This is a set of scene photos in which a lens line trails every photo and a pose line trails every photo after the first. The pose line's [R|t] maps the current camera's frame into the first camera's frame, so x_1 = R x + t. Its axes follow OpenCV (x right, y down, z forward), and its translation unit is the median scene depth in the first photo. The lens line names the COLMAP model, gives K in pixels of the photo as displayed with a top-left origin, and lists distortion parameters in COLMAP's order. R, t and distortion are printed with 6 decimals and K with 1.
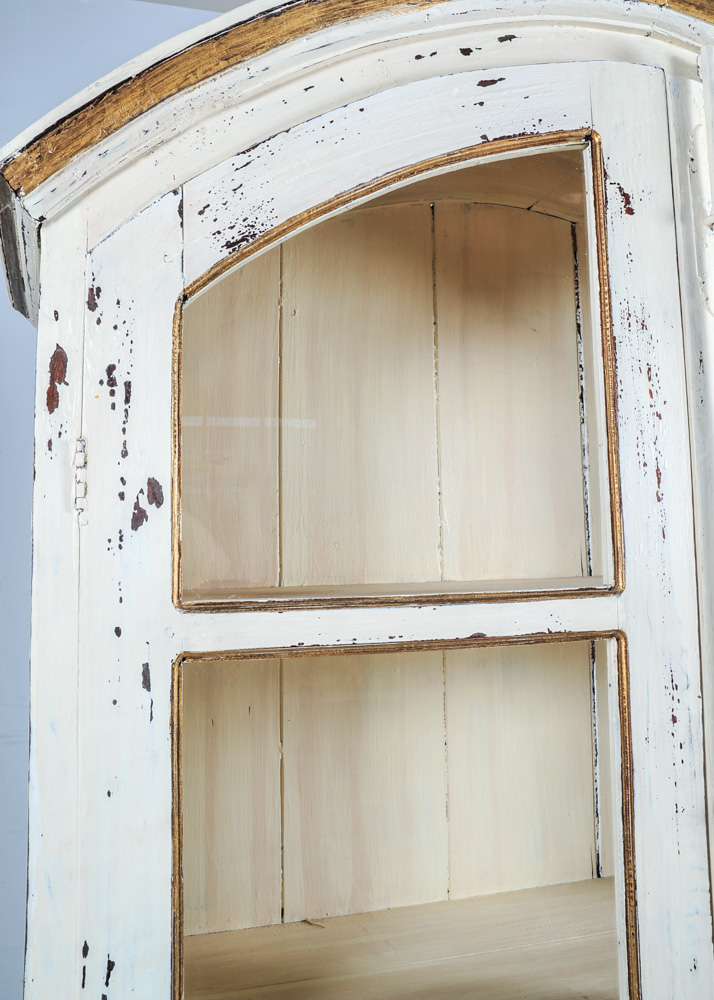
lens RADIAL K [[934.3, 0, 386.0], [0, 934.3, 436.5], [0, 0, 1]] dist [-0.081084, 0.000000]
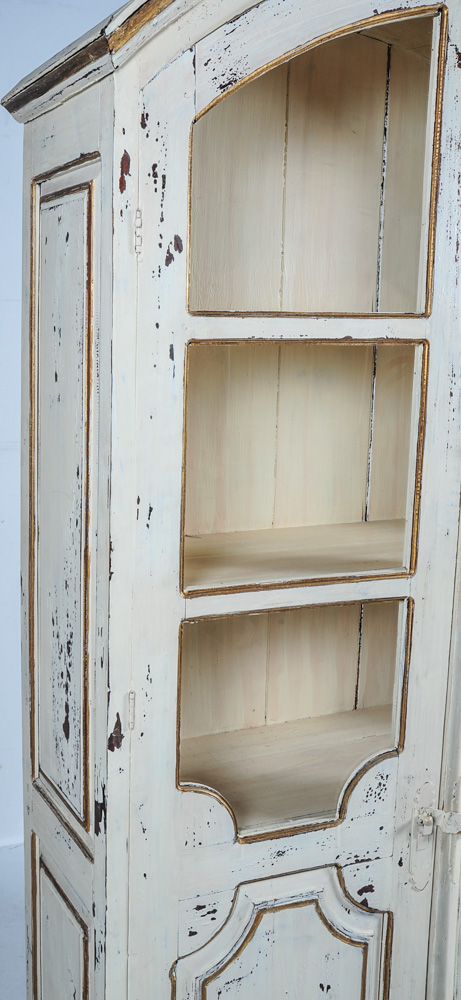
lens RADIAL K [[982.3, 0, 120.0], [0, 982.3, 480.0], [0, 0, 1]] dist [-0.015615, 0.000000]
pose [[0.997286, 0.016835, 0.071681, -0.399092], [-0.035969, 0.960840, 0.274760, -0.012107], [-0.064248, -0.276592, 0.958837, -0.693118]]
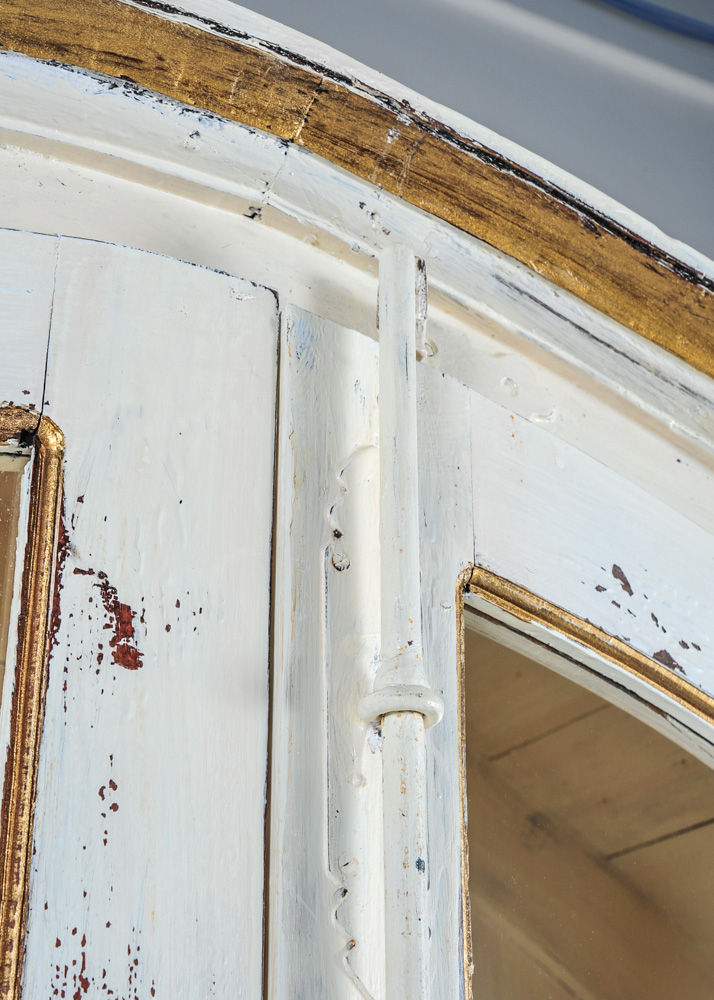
lens RADIAL K [[1792.7, 0, 360.9], [0, 1792.7, 505.8], [0, 0, 1]] dist [0.055509, 0.000000]
pose [[0.974532, 0.116668, 0.191508, 0.218127], [-0.041500, 0.933084, -0.357256, -0.069186], [-0.220373, 0.340210, 0.914163, 0.380955]]
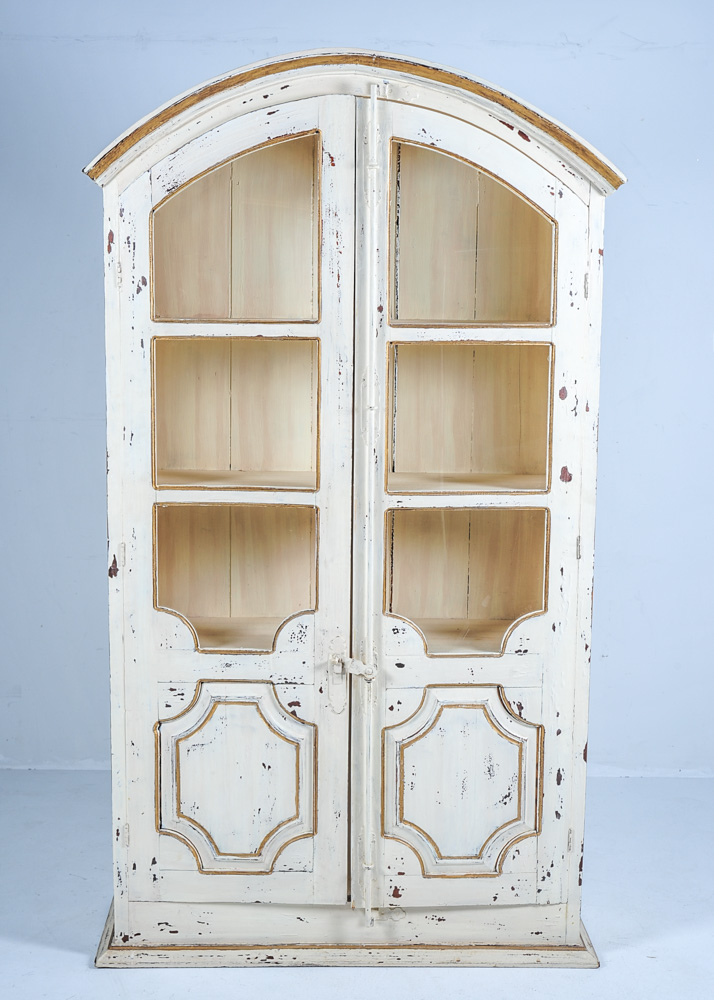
lens RADIAL K [[1382.8, 0, 338.1], [0, 1382.8, 513.3], [0, 0, 1]] dist [0.011078, 0.000000]
pose [[0.956115, 0.076518, -0.282823, 1.373840], [0.004994, 0.960899, 0.276854, -0.372527], [0.292949, -0.266117, 0.918348, -2.554747]]
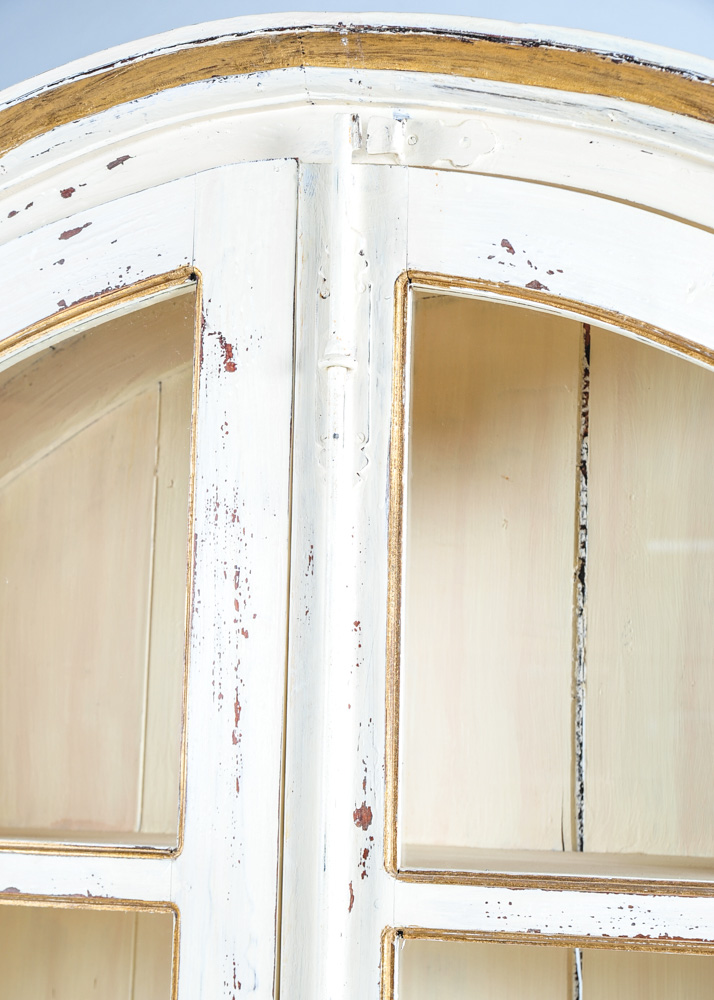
lens RADIAL K [[1792.7, 0, 345.7], [0, 1792.7, 589.3], [0, 0, 1]] dist [0.055509, 0.000000]
pose [[0.788627, -0.016978, -0.614638, 1.271576], [0.024509, 0.999692, 0.003833, -0.062418], [0.614384, -0.018087, 0.788800, -0.128051]]
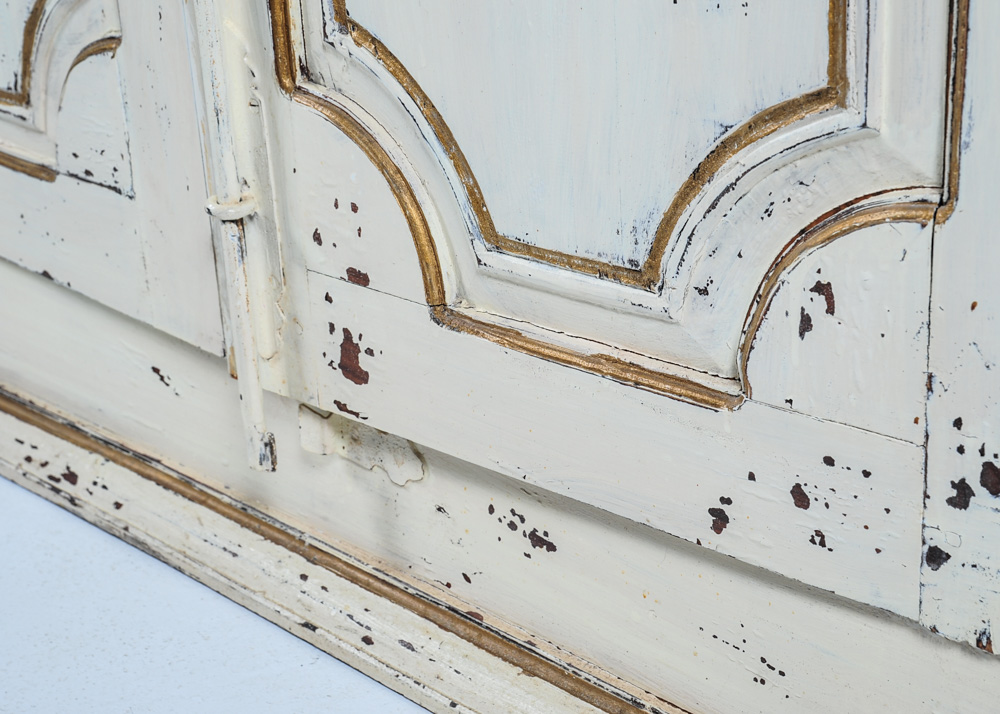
lens RADIAL K [[1792.7, 0, 463.5], [0, 1792.7, 372.1], [0, 0, 1]] dist [0.055509, 0.000000]
pose [[0.414577, 0.339890, -0.844157, 1.490101], [0.154933, 0.887724, 0.433522, 1.293745], [0.896728, -0.310516, 0.315370, 0.545828]]
